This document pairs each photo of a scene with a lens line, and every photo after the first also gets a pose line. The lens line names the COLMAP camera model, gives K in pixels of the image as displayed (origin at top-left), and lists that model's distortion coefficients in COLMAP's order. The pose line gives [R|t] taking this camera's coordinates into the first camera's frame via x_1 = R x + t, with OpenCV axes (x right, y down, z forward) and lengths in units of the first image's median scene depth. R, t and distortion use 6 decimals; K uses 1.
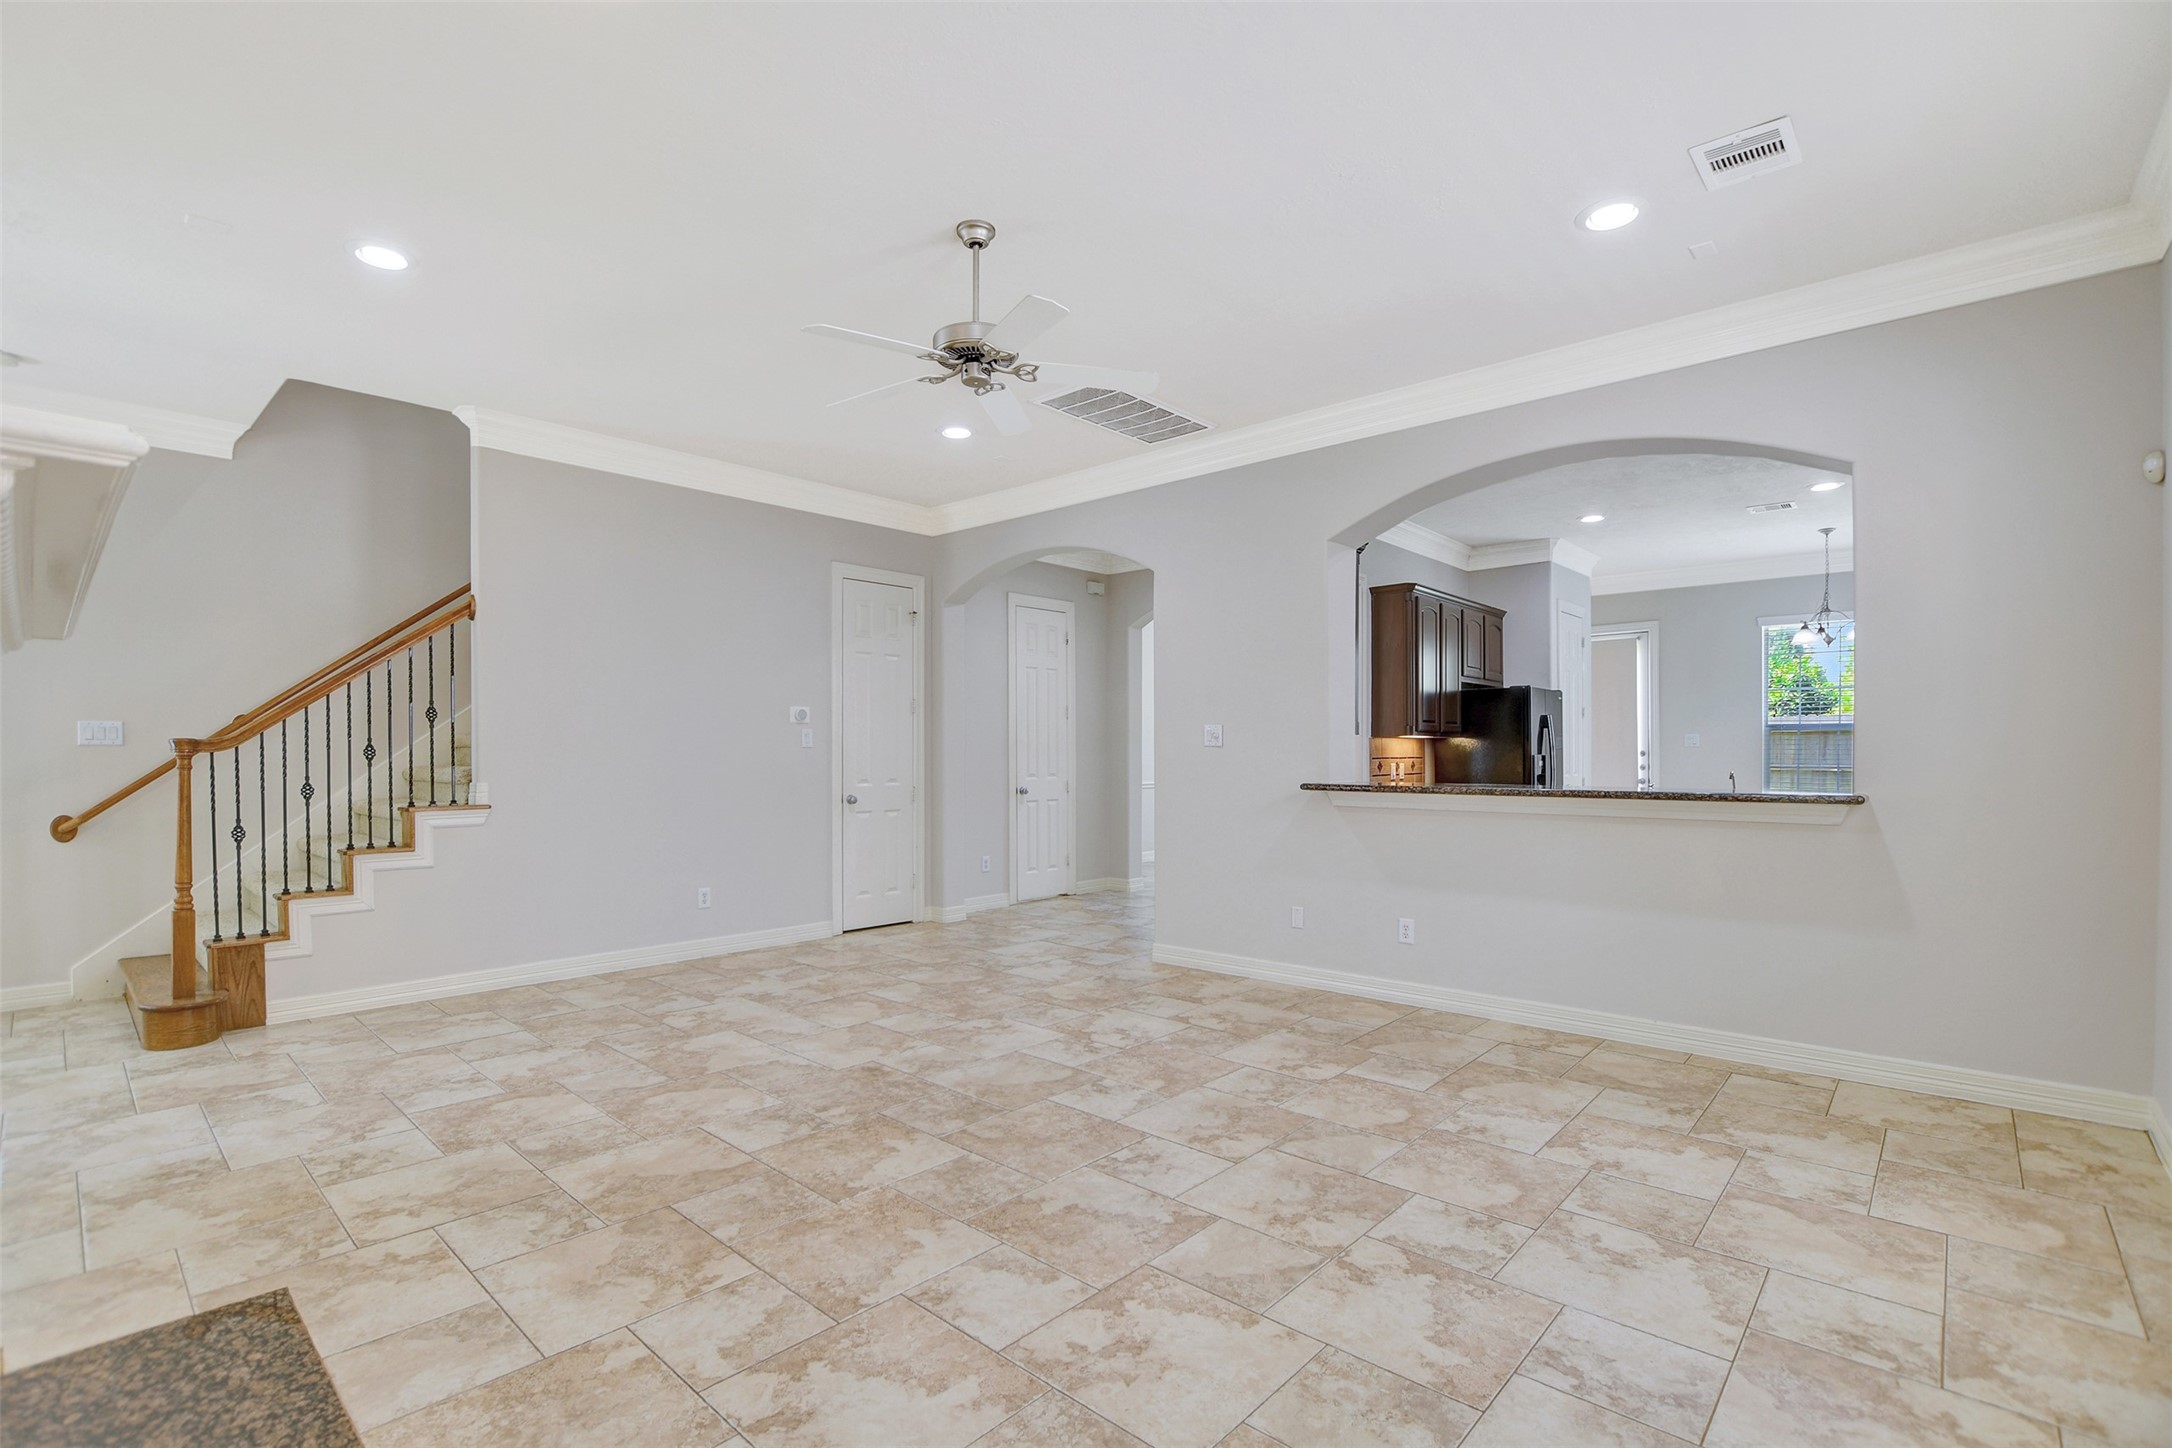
lens RADIAL K [[978.0, 0, 1075.6], [0, 978.0, 749.4], [0, 0, 1]] dist [-0.036859, 0.005827]
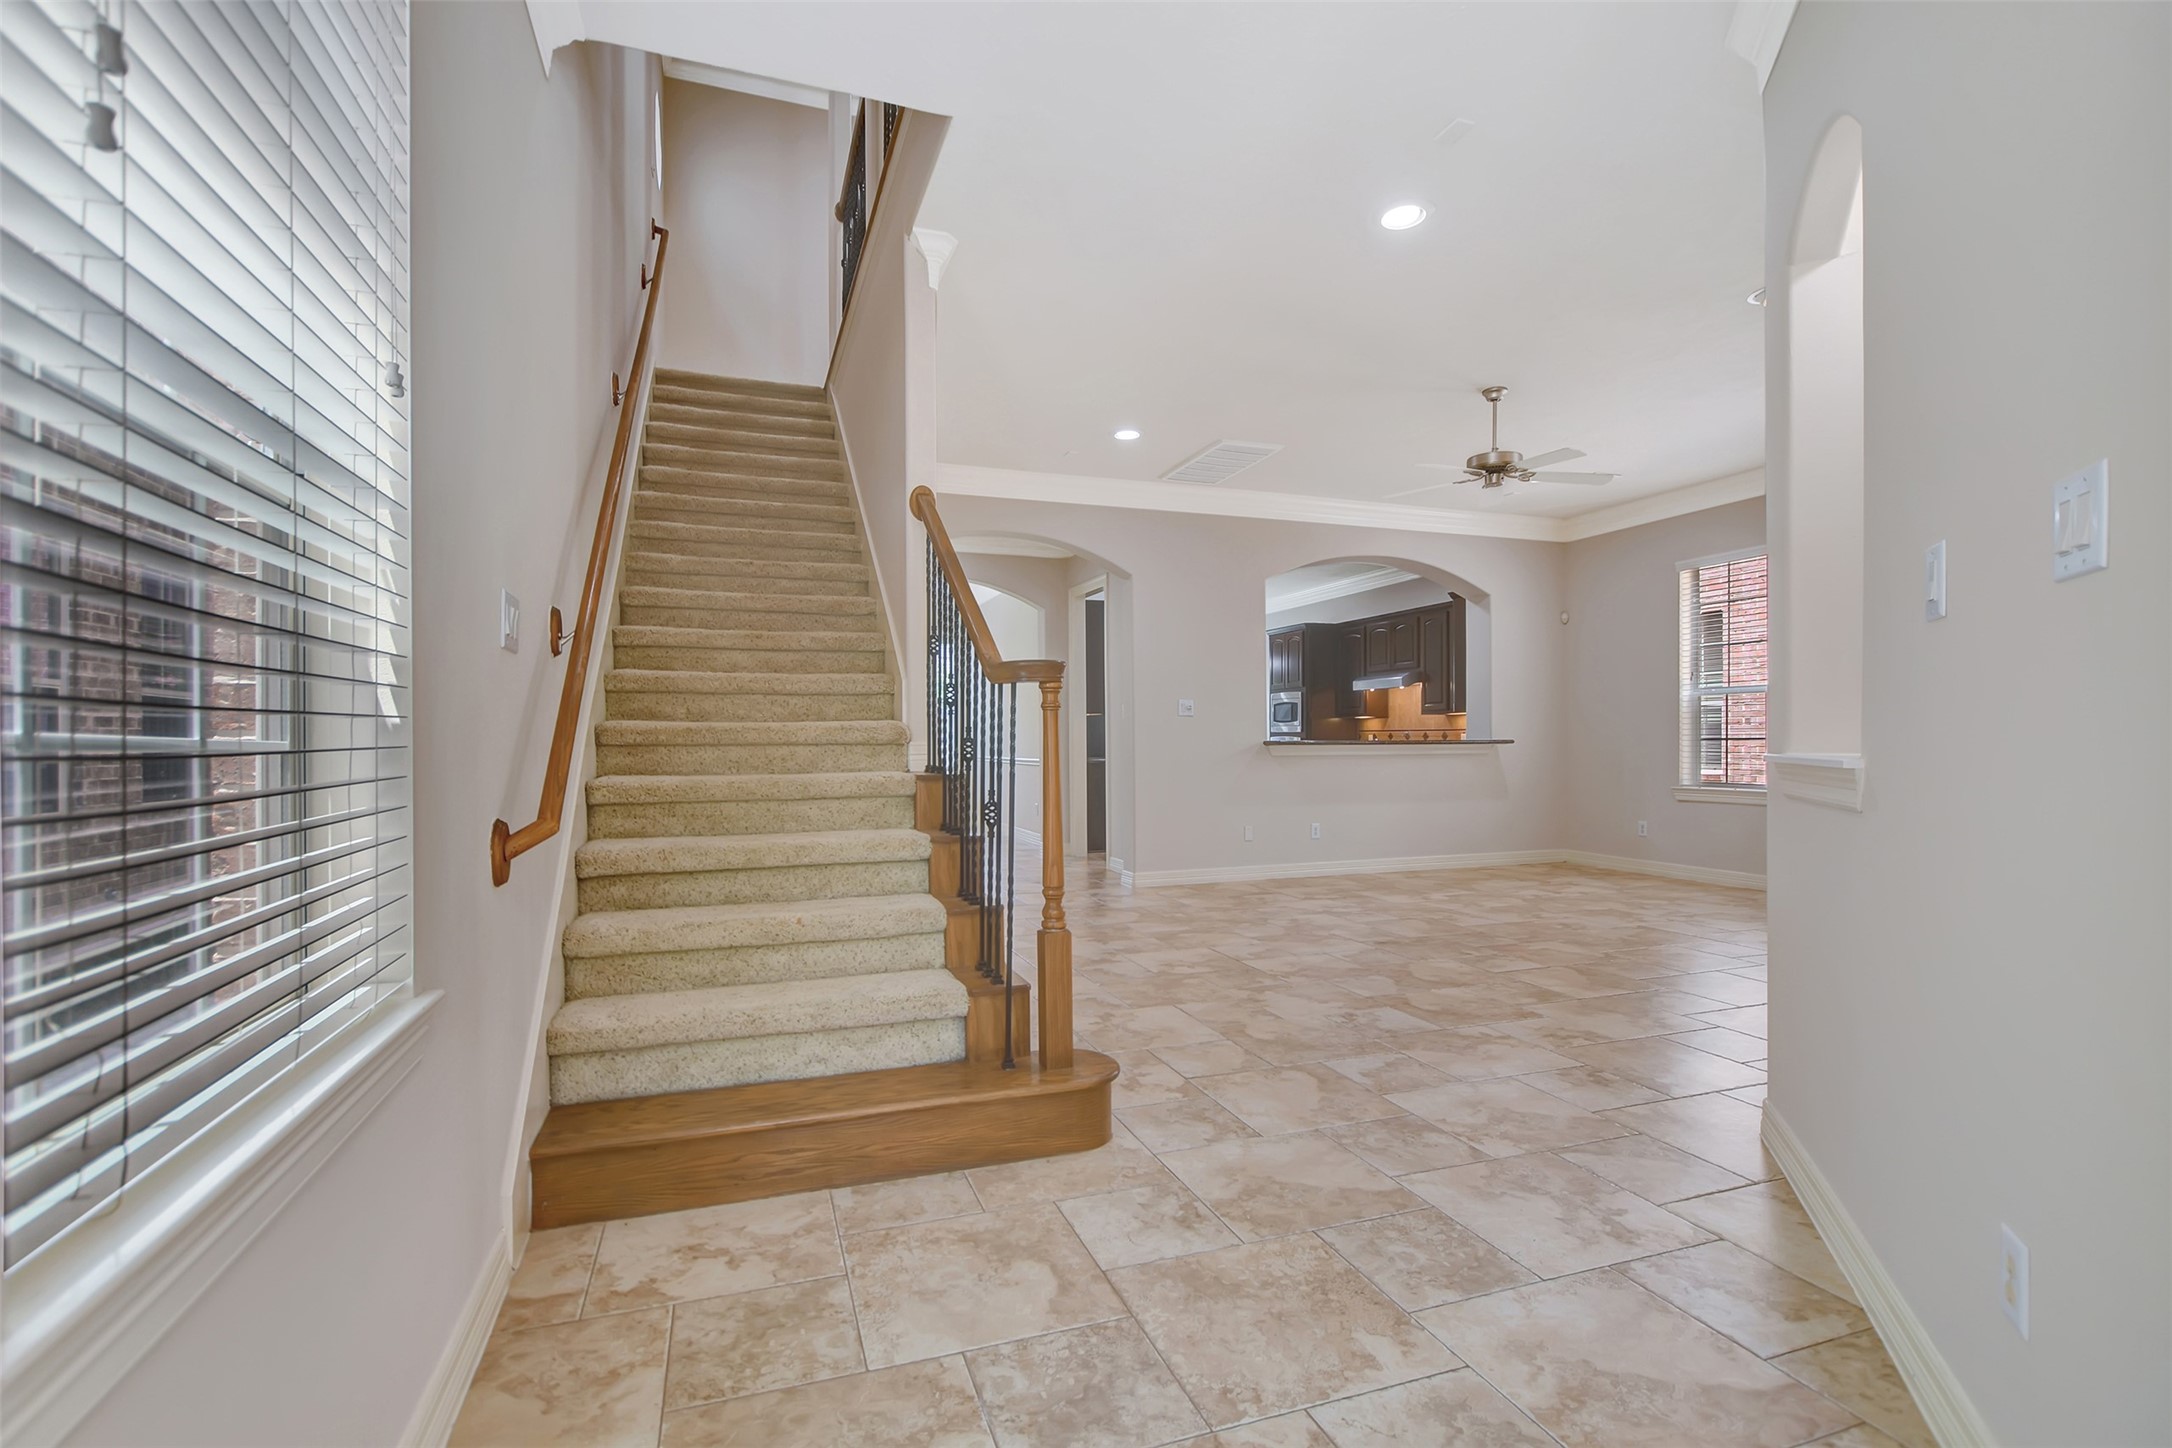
lens RADIAL K [[976.5, 0, 1080.8], [0, 976.5, 735.1], [0, 0, 1]] dist [0.000660, 0.000172]
pose [[0.476800, 0.004538, 0.879000, -1.718398], [0.001937, 0.999979, -0.006213, 0.048274], [-0.879010, 0.004665, 0.476781, 0.762690]]
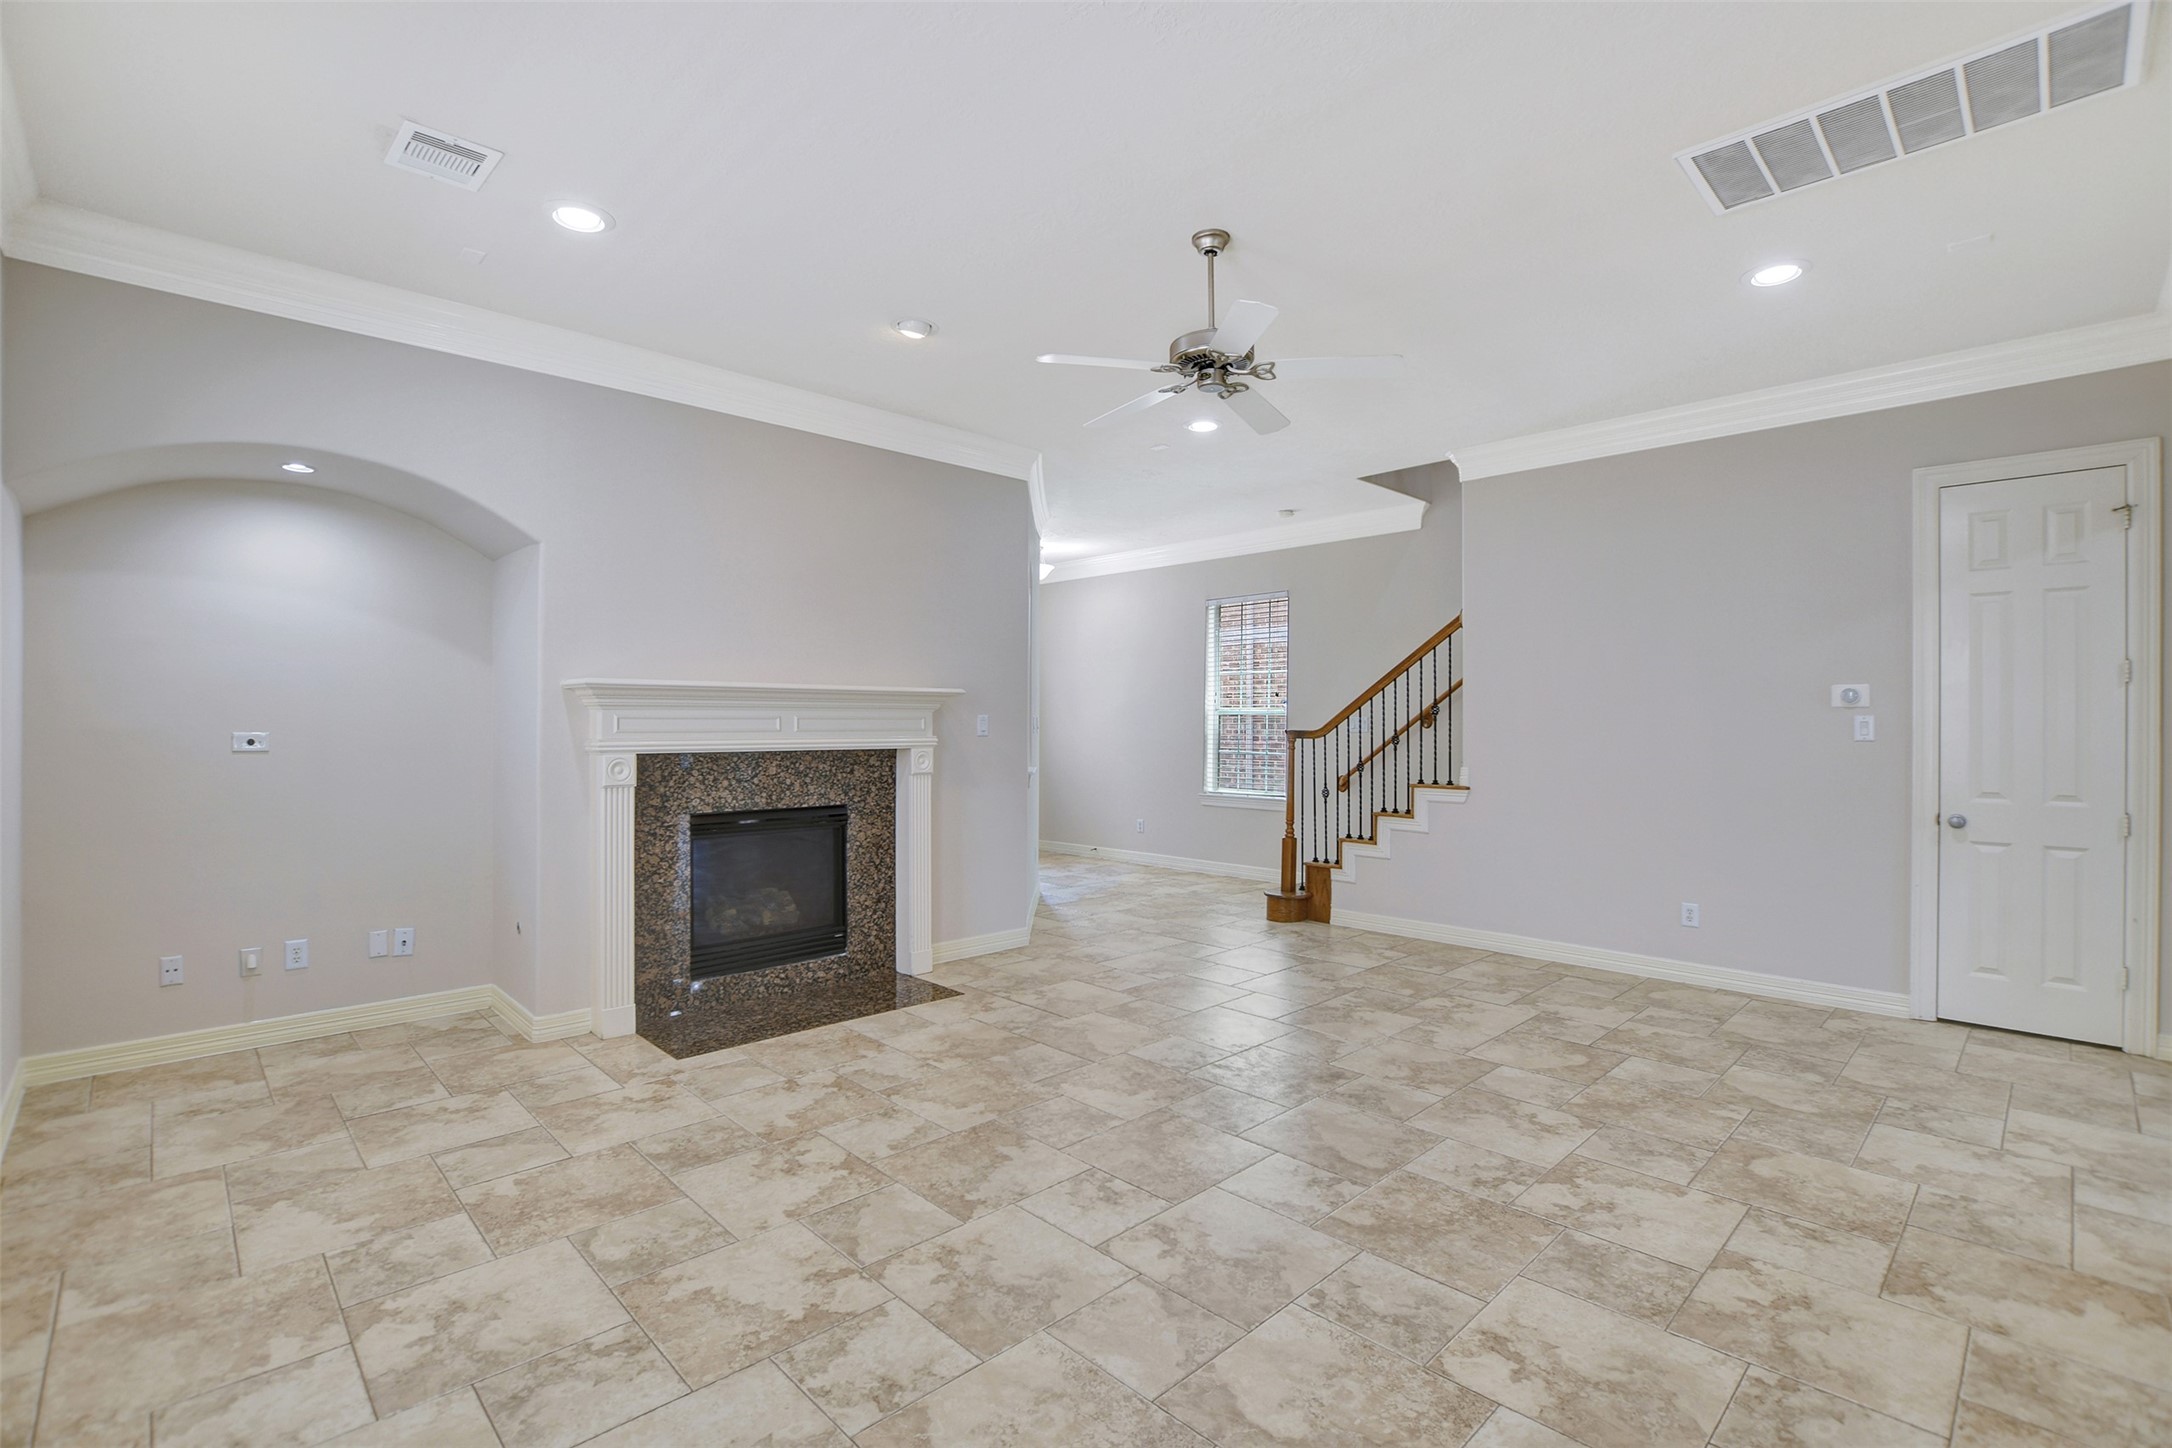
lens RADIAL K [[987.2, 0, 1086.0], [0, 987.2, 724.0], [0, 0, 1]] dist [-0.030796, 0.000713]
pose [[-0.055129, 0.002726, -0.998476, 0.839031], [-0.001253, 0.999995, 0.002799, -0.028868], [0.998478, 0.001405, -0.055125, 0.853483]]
